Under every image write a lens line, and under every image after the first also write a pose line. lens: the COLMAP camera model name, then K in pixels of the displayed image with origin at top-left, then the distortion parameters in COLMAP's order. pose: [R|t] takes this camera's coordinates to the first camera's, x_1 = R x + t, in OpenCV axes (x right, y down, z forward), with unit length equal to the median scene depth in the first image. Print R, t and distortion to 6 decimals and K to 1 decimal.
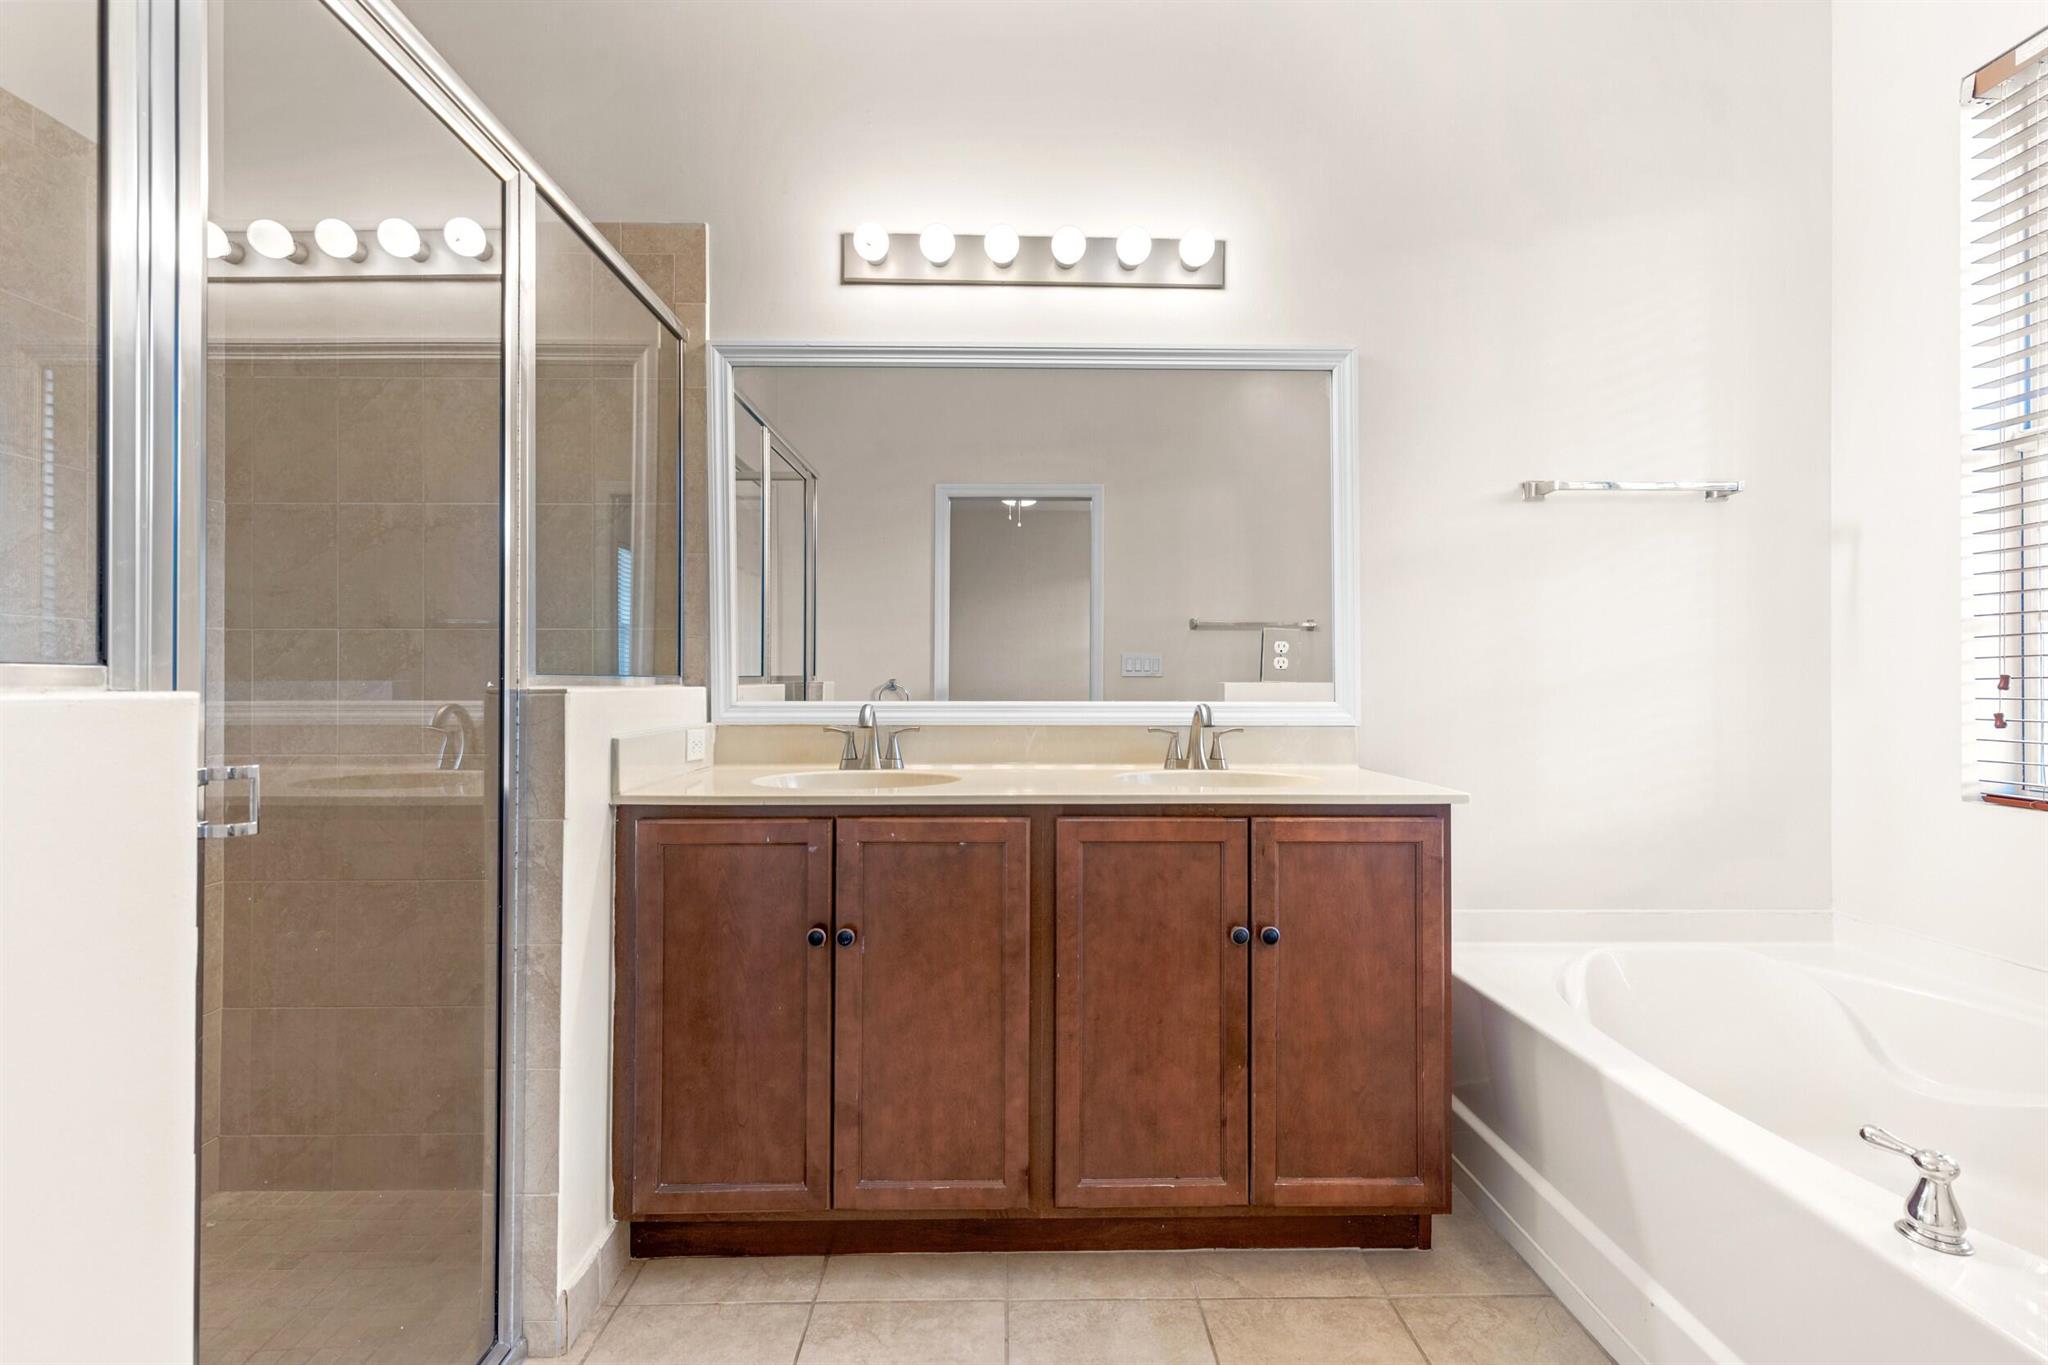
lens RADIAL K [[922.0, 0, 1017.5], [0, 922.0, 672.8], [0, 0, 1]] dist [0.002763, 0.001280]
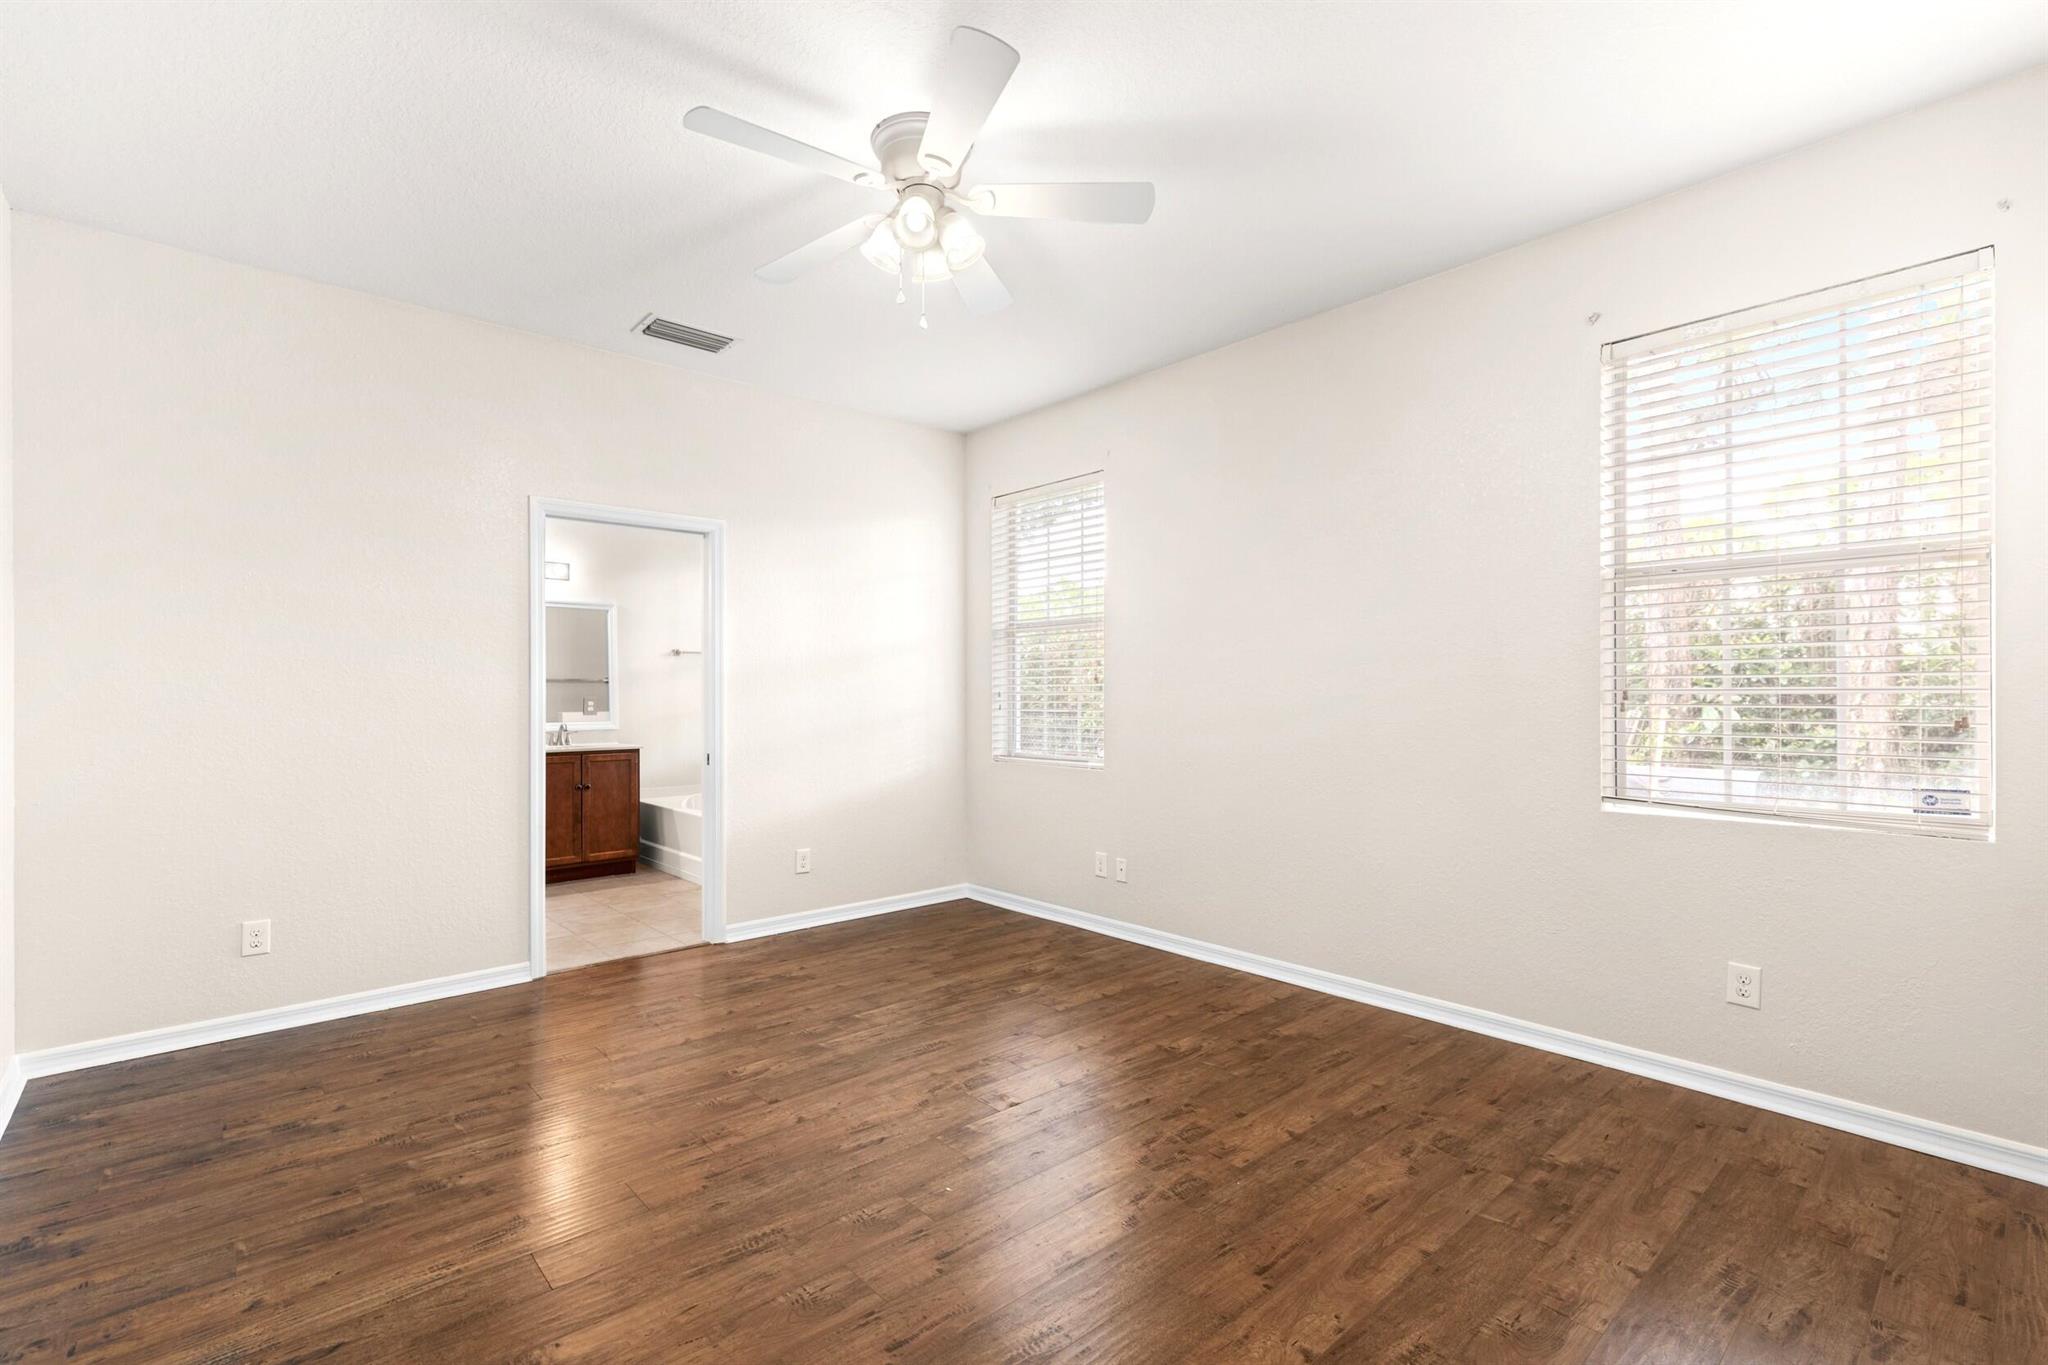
lens RADIAL K [[922.0, 0, 1032.7], [0, 922.0, 690.7], [0, 0, 1]] dist [0.002763, 0.001280]
pose [[0.747125, -0.005302, 0.664663, -0.768030], [0.000492, 0.999972, 0.007424, -0.111489], [-0.664684, -0.005220, 0.747106, -2.662711]]
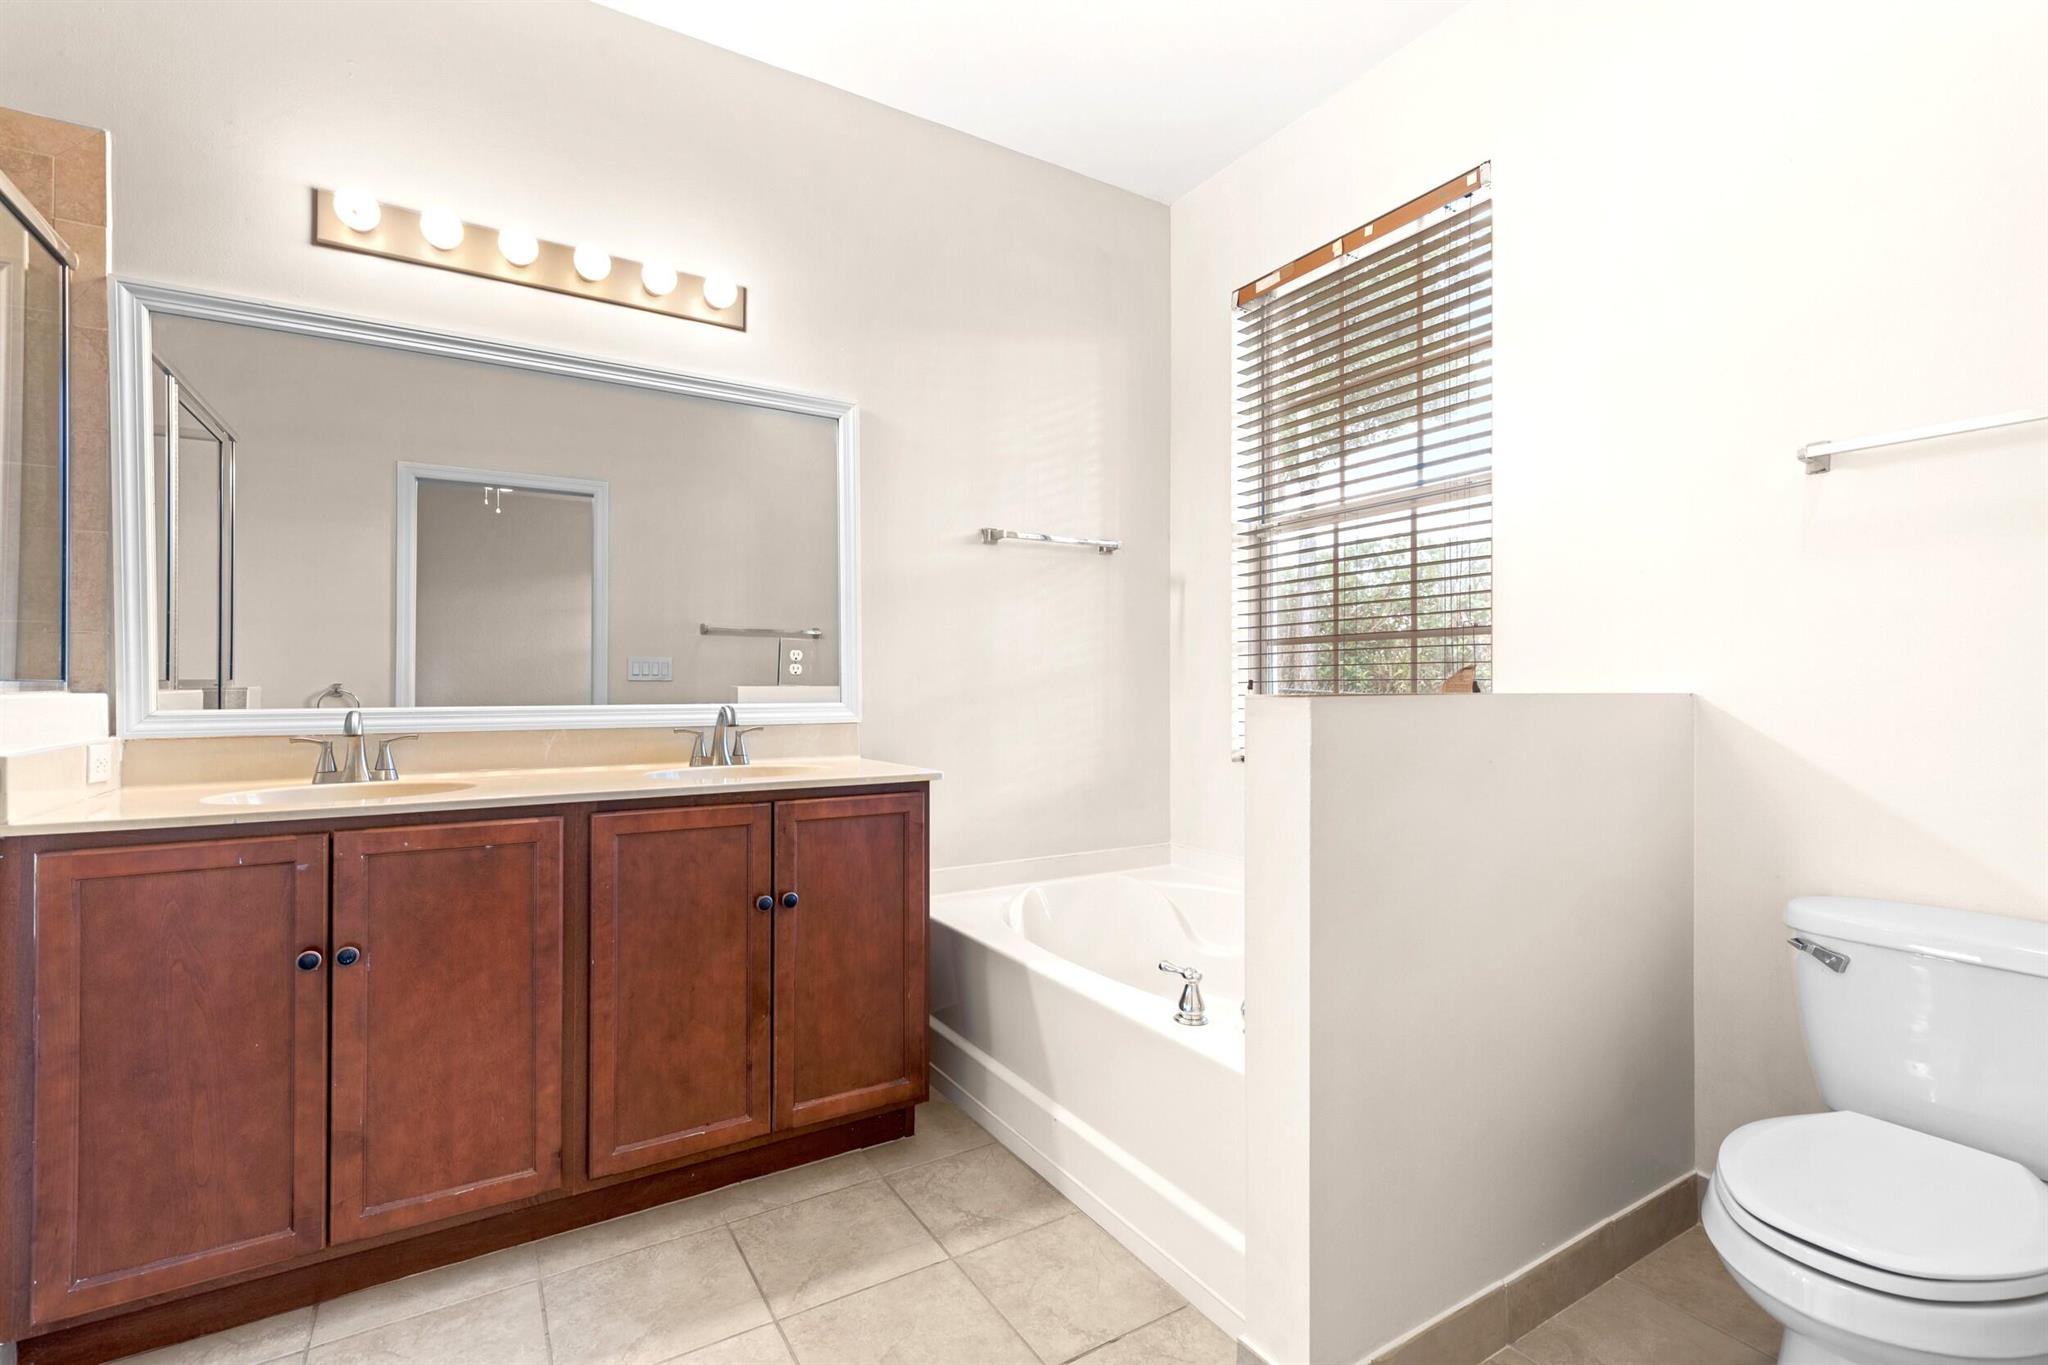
lens RADIAL K [[922.0, 0, 1024.1], [0, 922.0, 678.4], [0, 0, 1]] dist [0.002763, 0.001280]
pose [[0.859148, 0.001647, 0.511725, -0.068187], [-0.003082, 0.999993, 0.001955, -0.002629], [-0.511718, -0.003257, 0.859147, -0.155631]]
